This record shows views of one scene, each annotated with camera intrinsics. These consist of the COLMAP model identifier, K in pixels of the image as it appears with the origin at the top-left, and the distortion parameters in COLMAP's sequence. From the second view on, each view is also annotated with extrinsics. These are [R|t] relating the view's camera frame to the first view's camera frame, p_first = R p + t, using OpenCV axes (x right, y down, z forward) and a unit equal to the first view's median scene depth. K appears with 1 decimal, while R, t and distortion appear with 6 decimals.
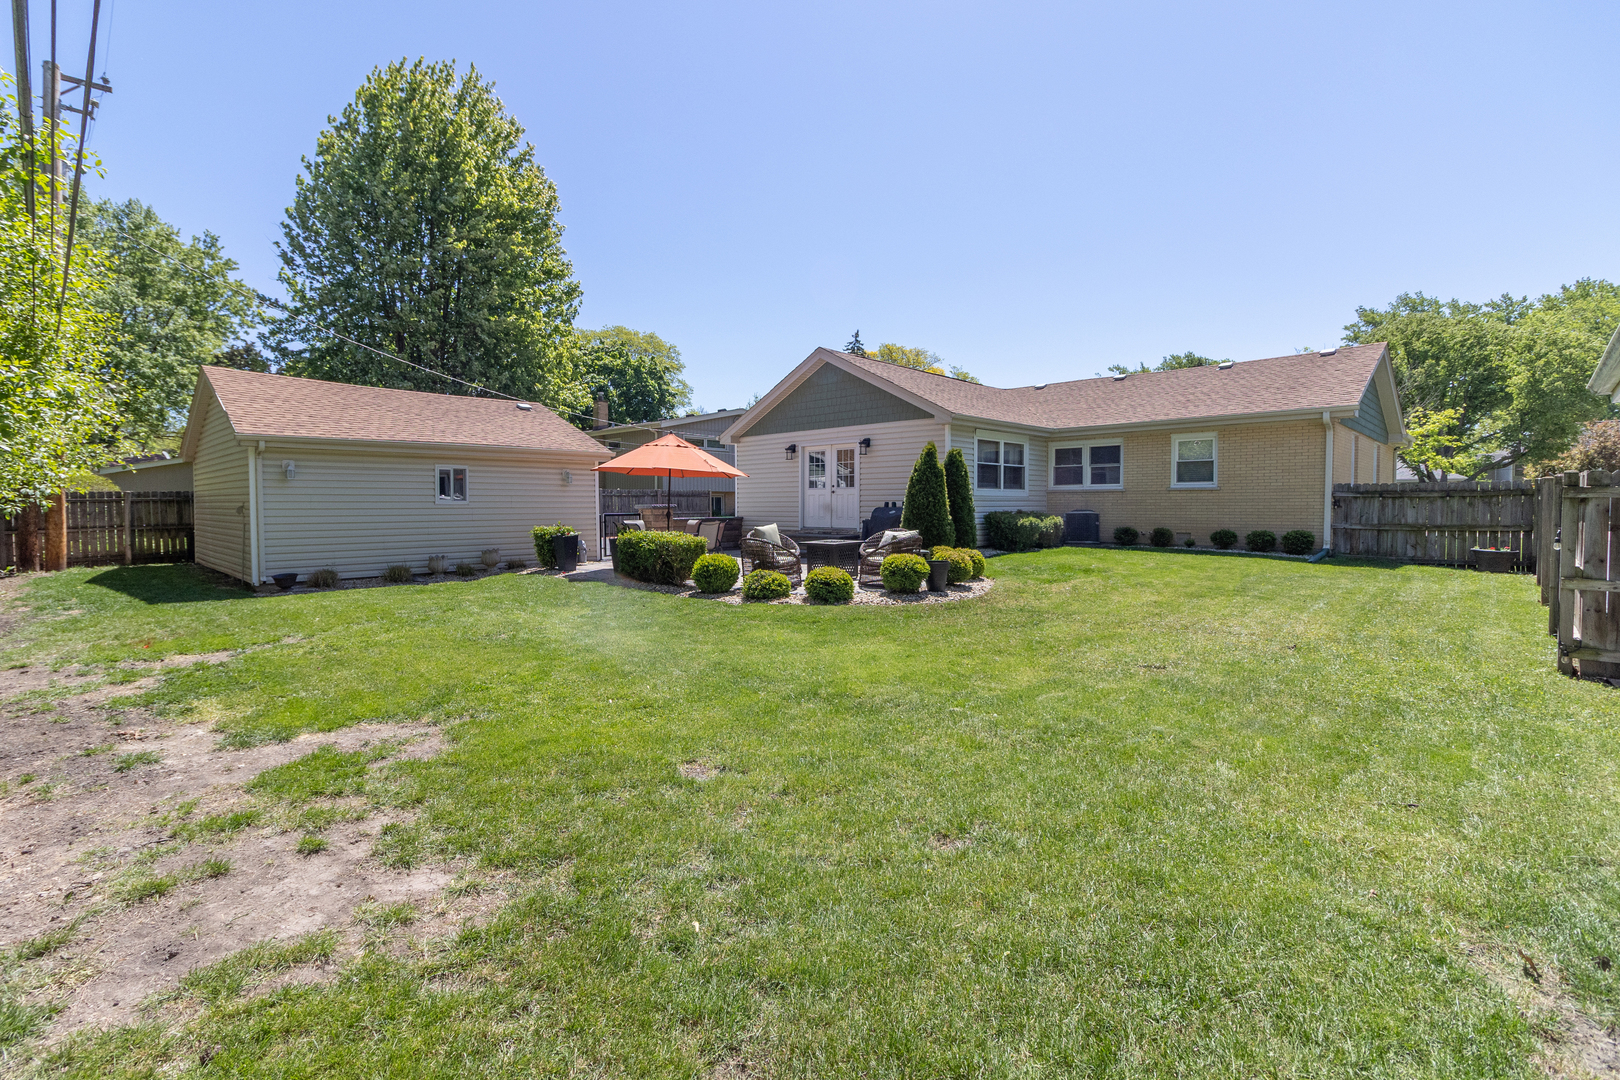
lens RADIAL K [[734.2, 0, 792.1], [0, 734.2, 530.0], [0, 0, 1]] dist [-0.000951, -0.000275]
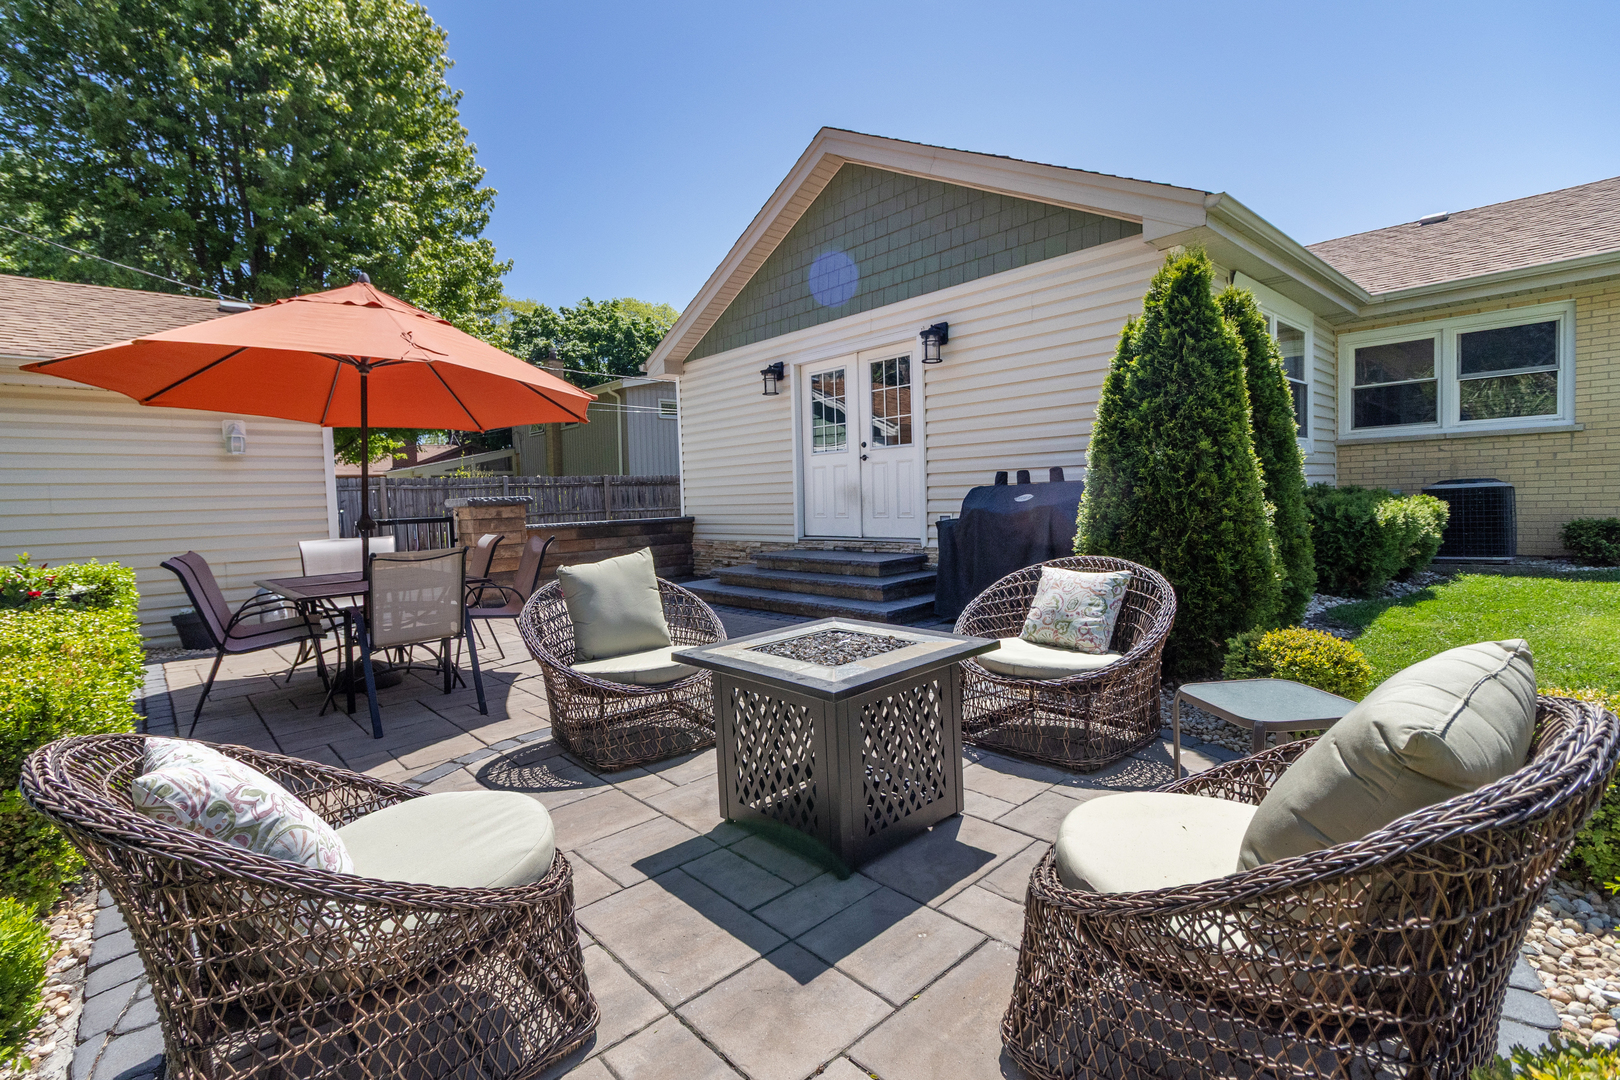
lens RADIAL K [[734.2, 0, 792.1], [0, 734.2, 530.0], [0, 0, 1]] dist [-0.000951, -0.000275]
pose [[0.997600, -0.027325, -0.063627, 0.039642], [0.028017, 0.999557, 0.010010, -0.013265], [0.063326, -0.011768, 0.997924, 0.552459]]
